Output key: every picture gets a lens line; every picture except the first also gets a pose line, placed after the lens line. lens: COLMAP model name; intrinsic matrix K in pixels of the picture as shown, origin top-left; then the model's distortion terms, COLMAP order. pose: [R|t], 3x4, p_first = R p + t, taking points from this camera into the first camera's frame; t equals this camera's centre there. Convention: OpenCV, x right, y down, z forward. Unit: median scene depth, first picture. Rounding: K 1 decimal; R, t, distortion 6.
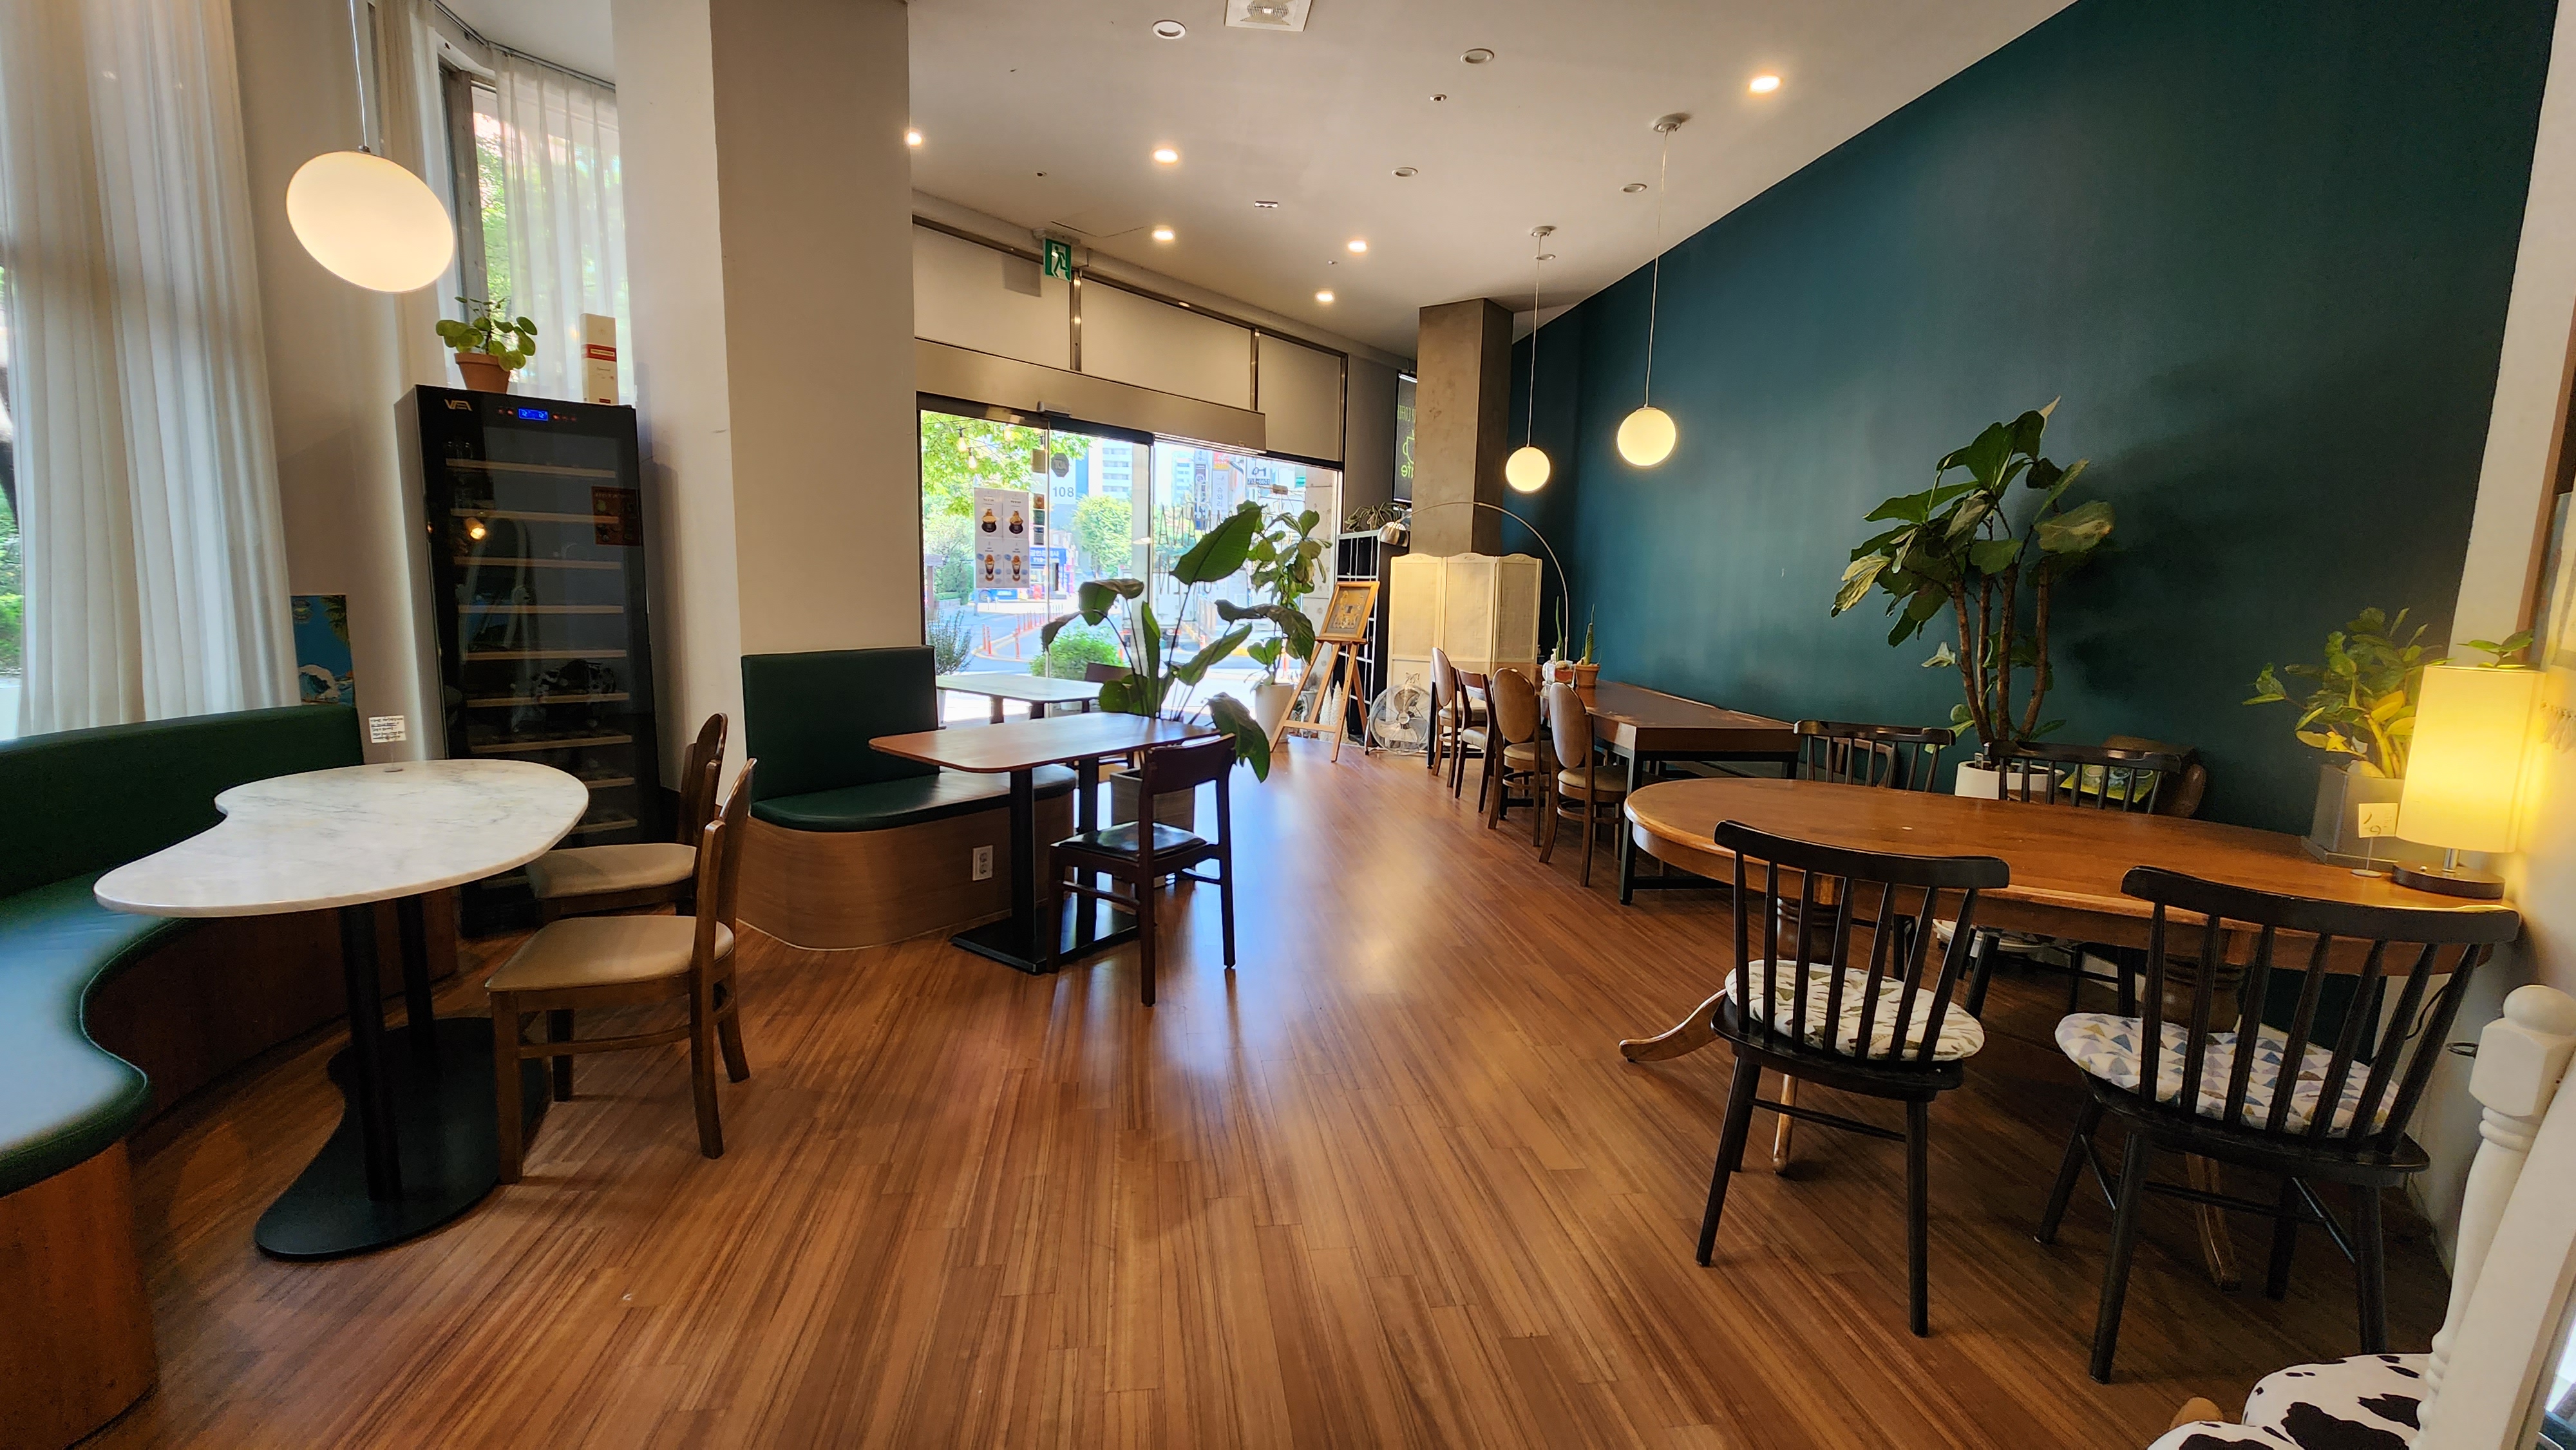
lens RADIAL K [[1051.3, 0, 1263.7], [0, 1051.3, 727.4], [0, 0, 1]] dist [0.008398, -0.003702]
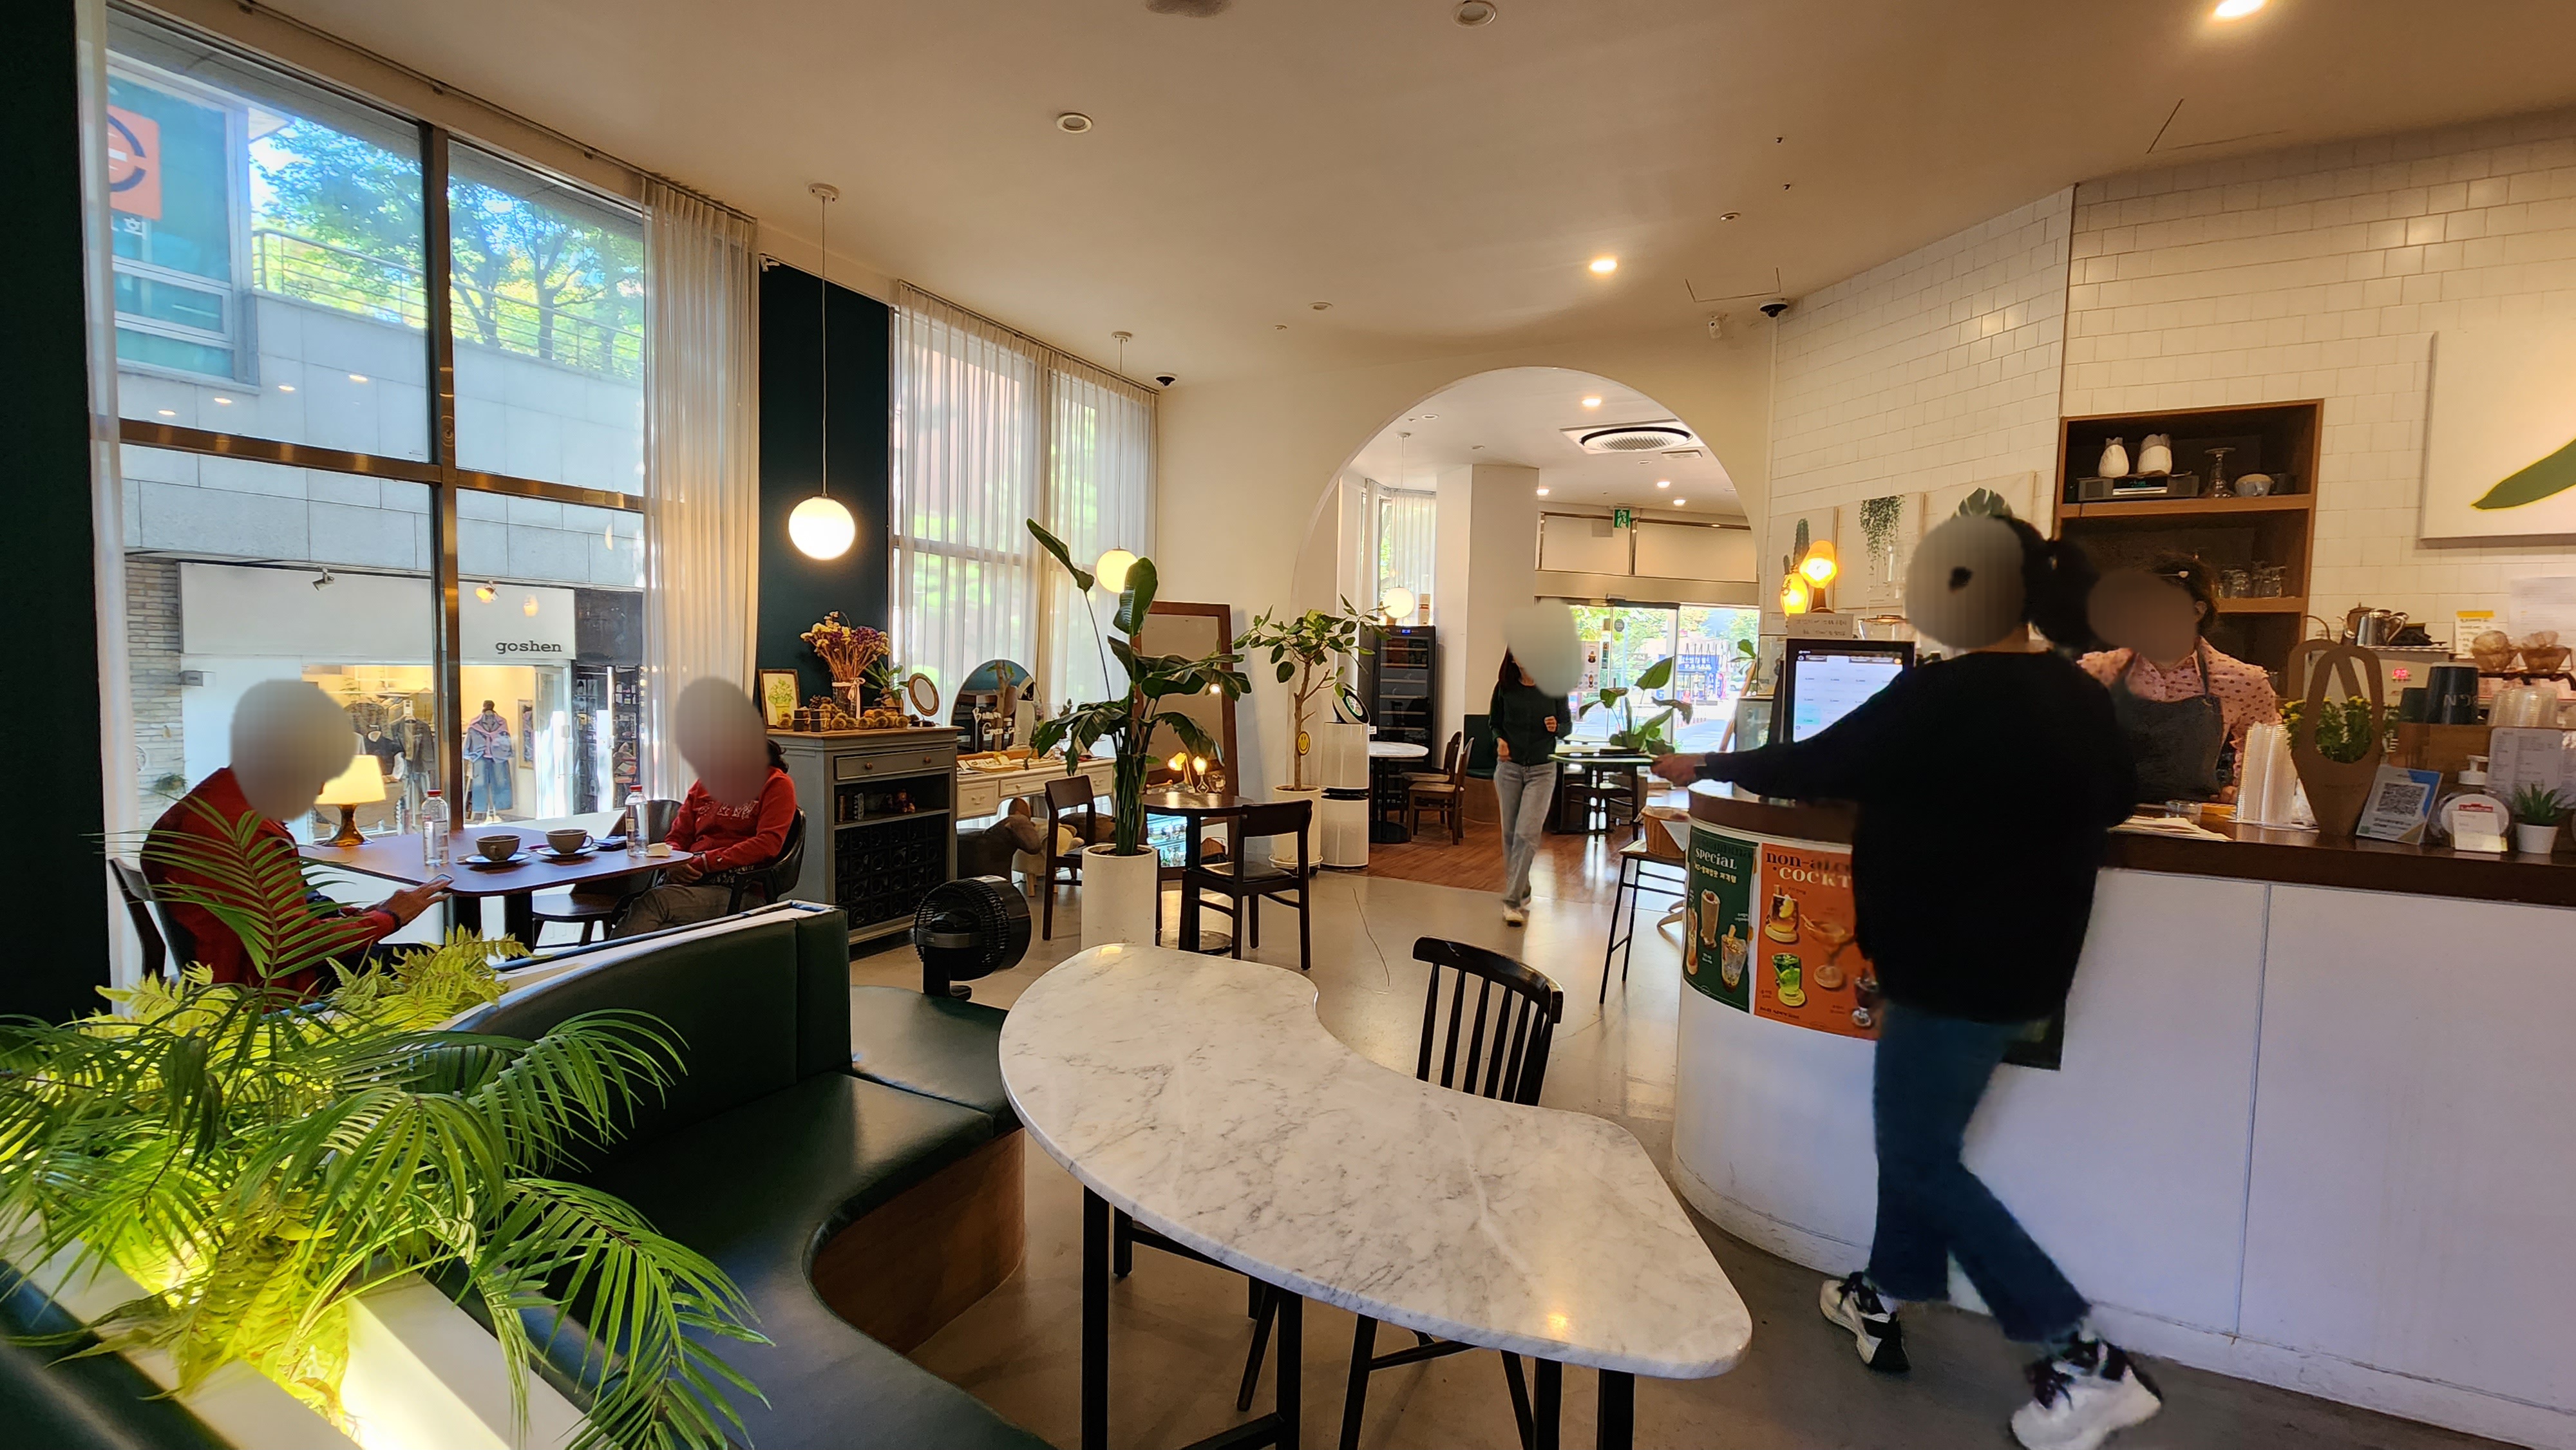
lens RADIAL K [[1051.3, 0, 1263.7], [0, 1051.3, 727.4], [0, 0, 1]] dist [0.008398, -0.003702]
pose [[0.820406, 0.023935, -0.571280, 0.495581], [-0.078887, 0.994307, -0.071629, 0.153964], [0.566313, 0.103831, 0.817624, -1.185820]]
